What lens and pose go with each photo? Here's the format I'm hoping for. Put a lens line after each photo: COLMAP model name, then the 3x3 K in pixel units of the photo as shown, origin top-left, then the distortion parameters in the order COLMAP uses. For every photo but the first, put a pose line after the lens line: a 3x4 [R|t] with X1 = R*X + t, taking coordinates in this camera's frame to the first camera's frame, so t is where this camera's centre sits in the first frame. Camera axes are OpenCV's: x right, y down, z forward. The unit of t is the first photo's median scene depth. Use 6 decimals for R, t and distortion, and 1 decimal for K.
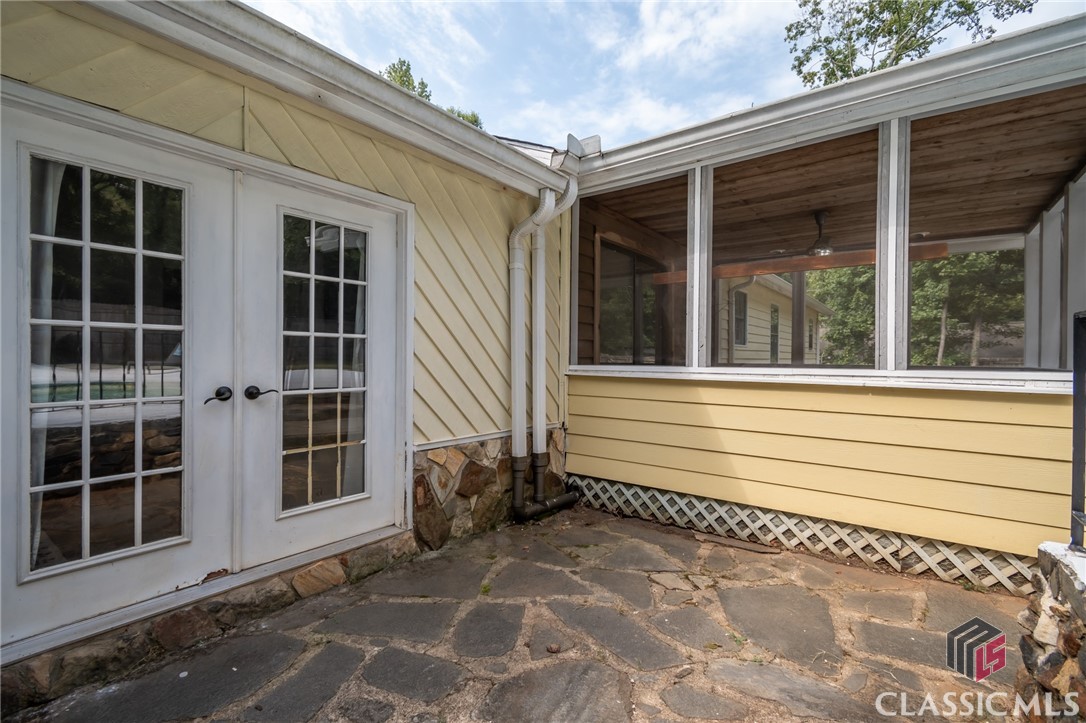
lens RADIAL K [[480.3, 0, 544.0], [0, 480.3, 361.9], [0, 0, 1]] dist [0.010099, -0.004688]
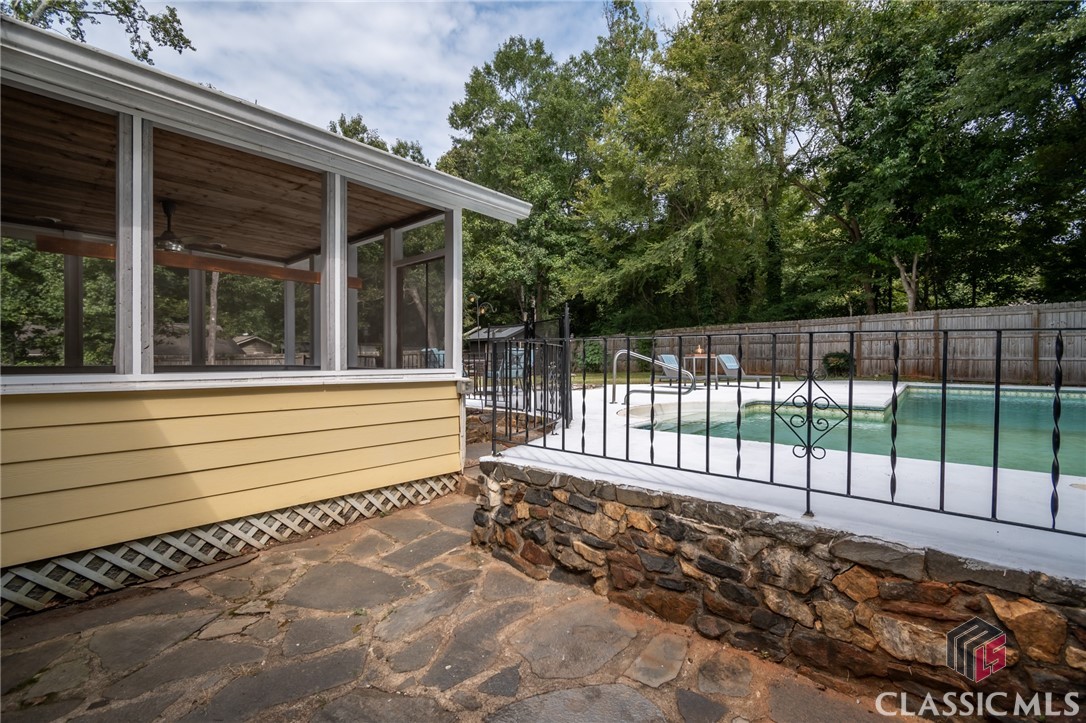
lens RADIAL K [[472.9, 0, 551.9], [0, 472.9, 363.6], [0, 0, 1]] dist [0.000331, -0.000734]
pose [[0.074904, -0.015932, 0.997063, -0.441590], [0.004492, 0.999868, 0.015639, -0.016995], [-0.997181, 0.003308, 0.074966, 0.310121]]
